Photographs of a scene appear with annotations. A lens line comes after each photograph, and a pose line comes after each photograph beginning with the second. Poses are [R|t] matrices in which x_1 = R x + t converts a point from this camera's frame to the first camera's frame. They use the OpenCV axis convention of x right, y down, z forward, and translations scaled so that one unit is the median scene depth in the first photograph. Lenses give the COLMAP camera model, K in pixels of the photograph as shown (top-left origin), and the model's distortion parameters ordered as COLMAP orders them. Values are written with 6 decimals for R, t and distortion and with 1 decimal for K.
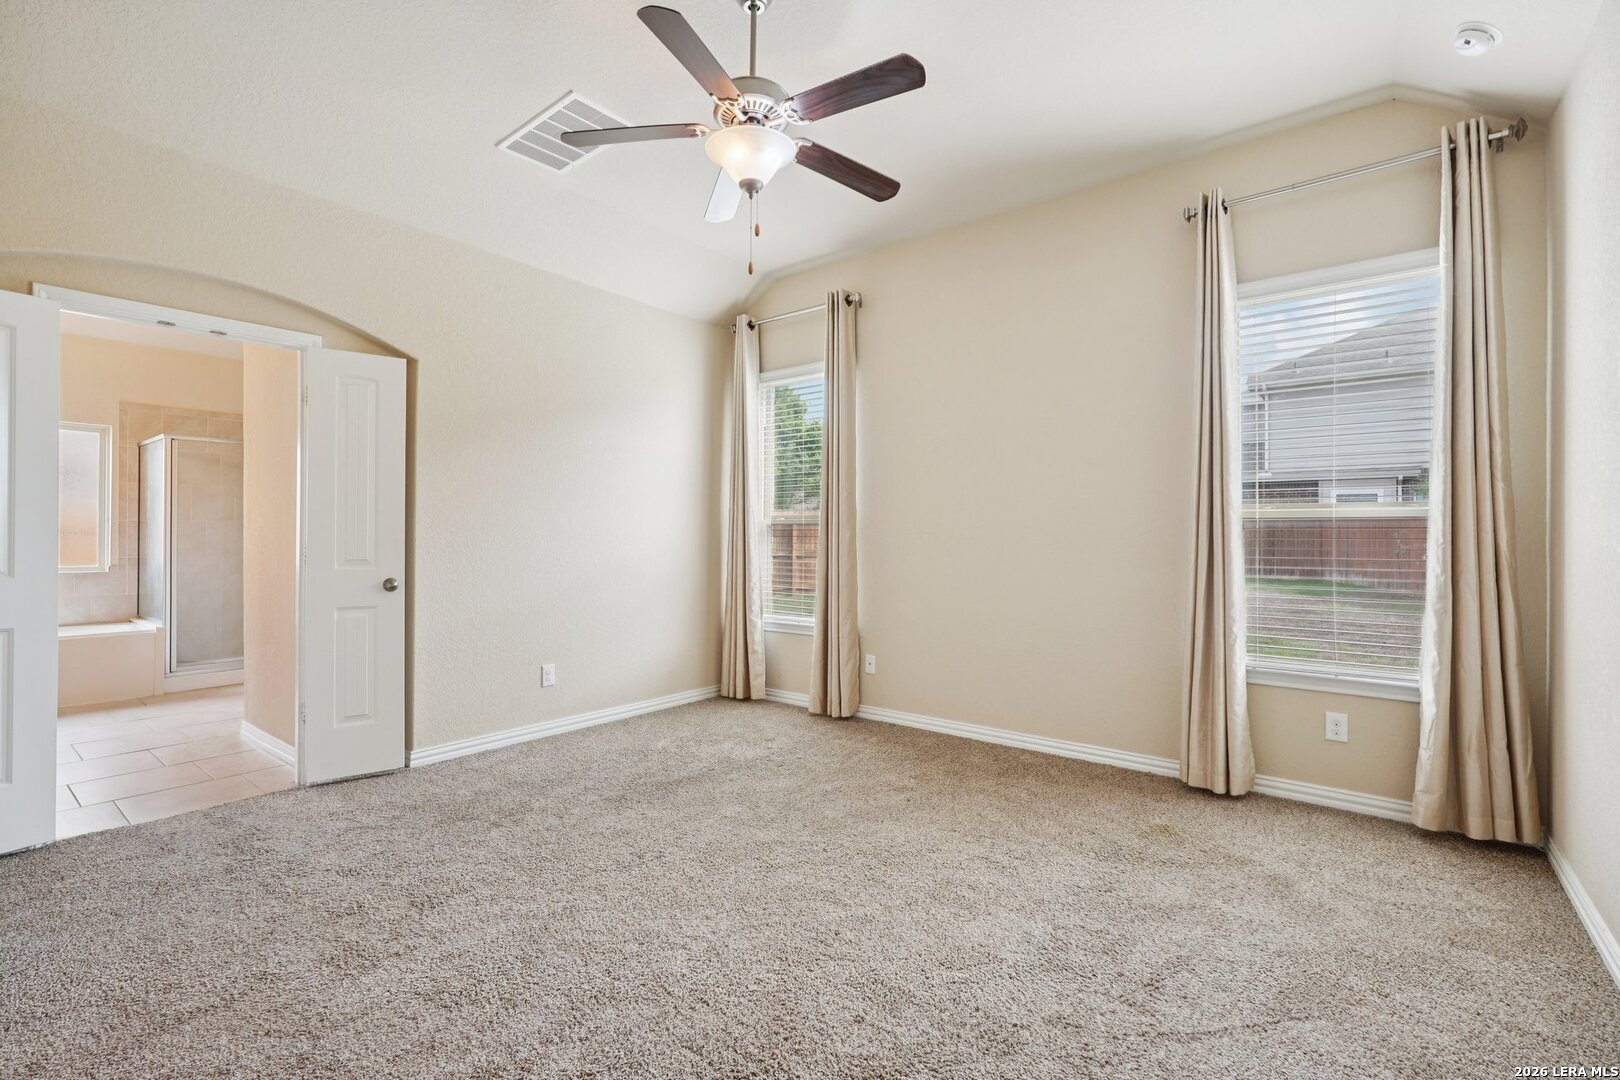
lens RADIAL K [[720.6, 0, 807.8], [0, 720.6, 544.0], [0, 0, 1]] dist [-0.006866, 0.001977]
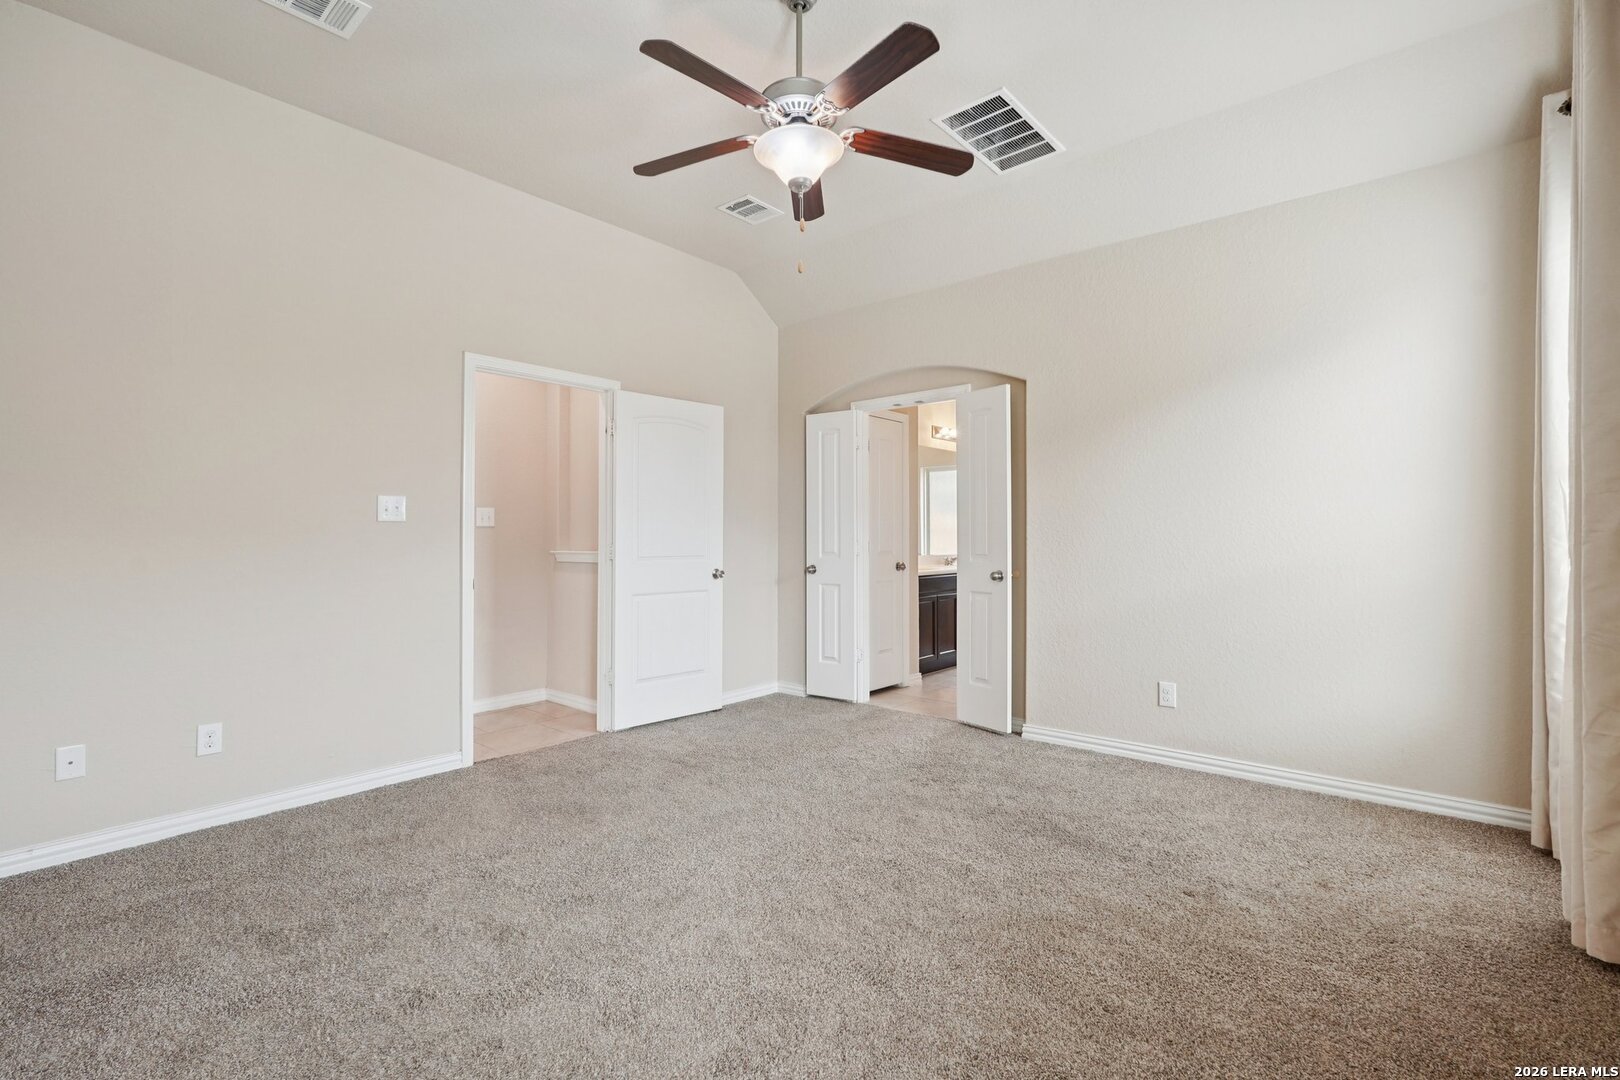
lens RADIAL K [[720.6, 0, 804.0], [0, 720.6, 535.7], [0, 0, 1]] dist [-0.006866, 0.001977]
pose [[-0.031021, -0.011214, -0.999456, 0.564337], [-0.007298, 0.999913, -0.010993, 0.005115], [0.999492, 0.006953, -0.031100, 0.641257]]
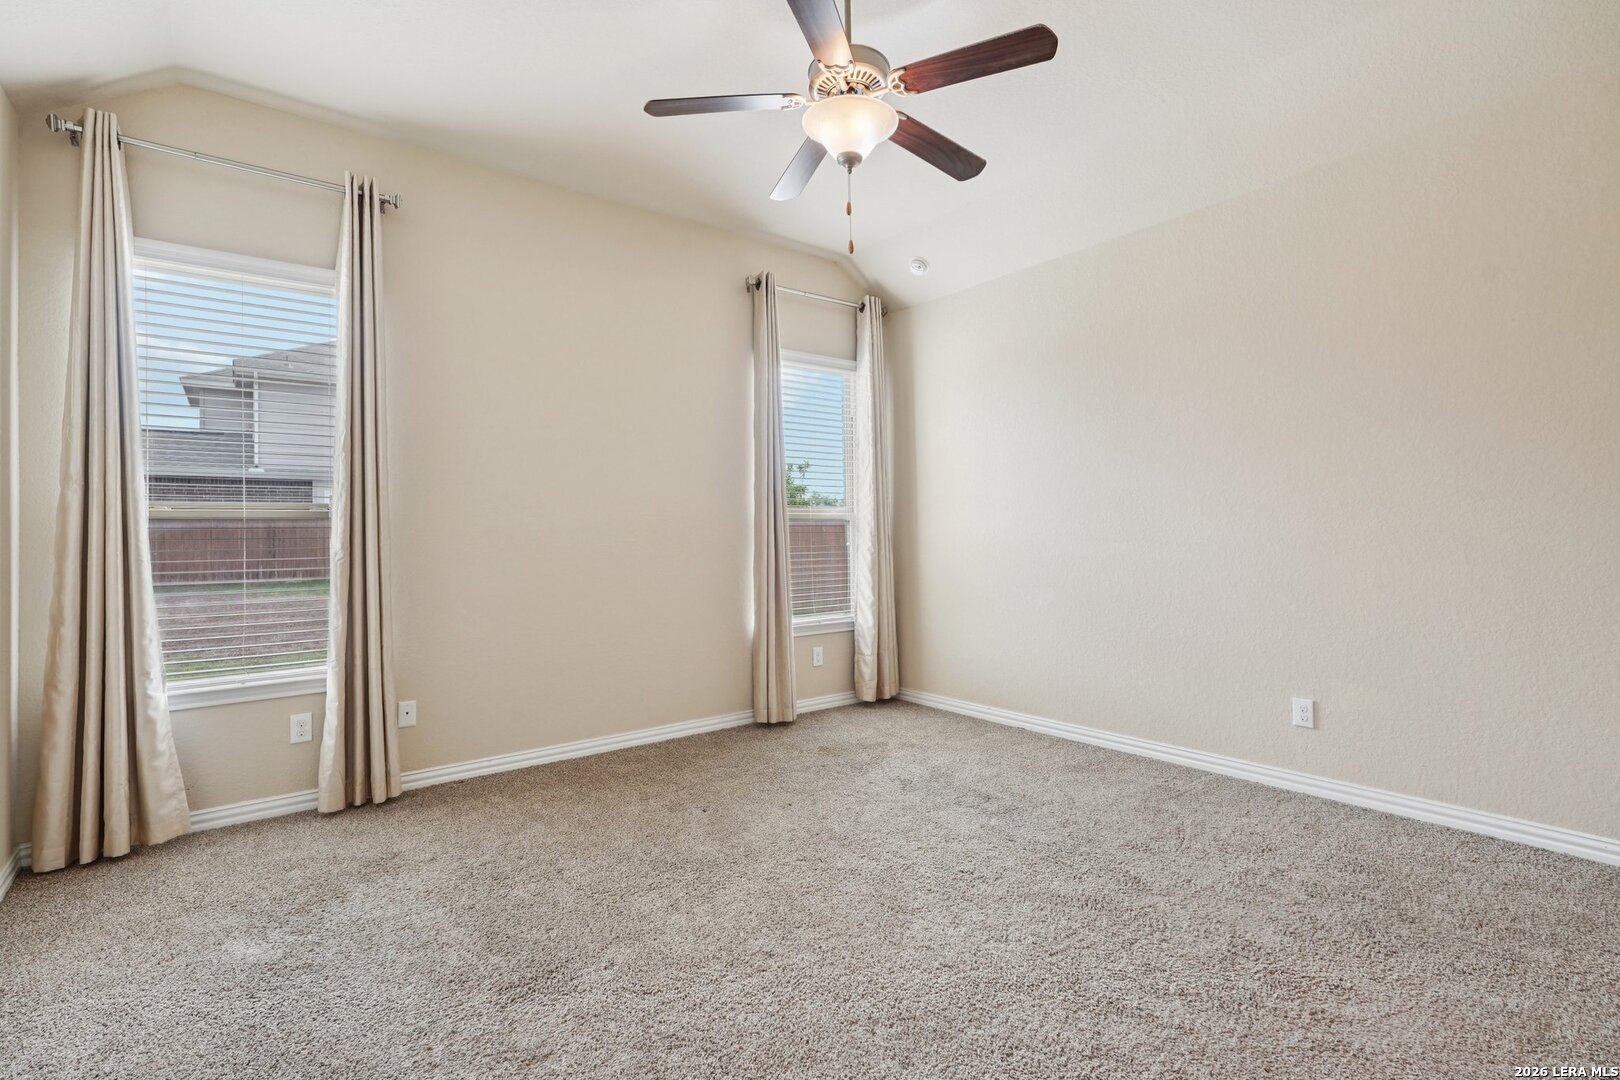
lens RADIAL K [[720.6, 0, 838.7], [0, 720.6, 530.6], [0, 0, 1]] dist [-0.006866, 0.001977]
pose [[0.238327, -0.003237, 0.971179, -0.616308], [0.021688, 0.999763, -0.001990, -0.006481], [-0.970943, 0.021537, 0.238341, 0.492280]]
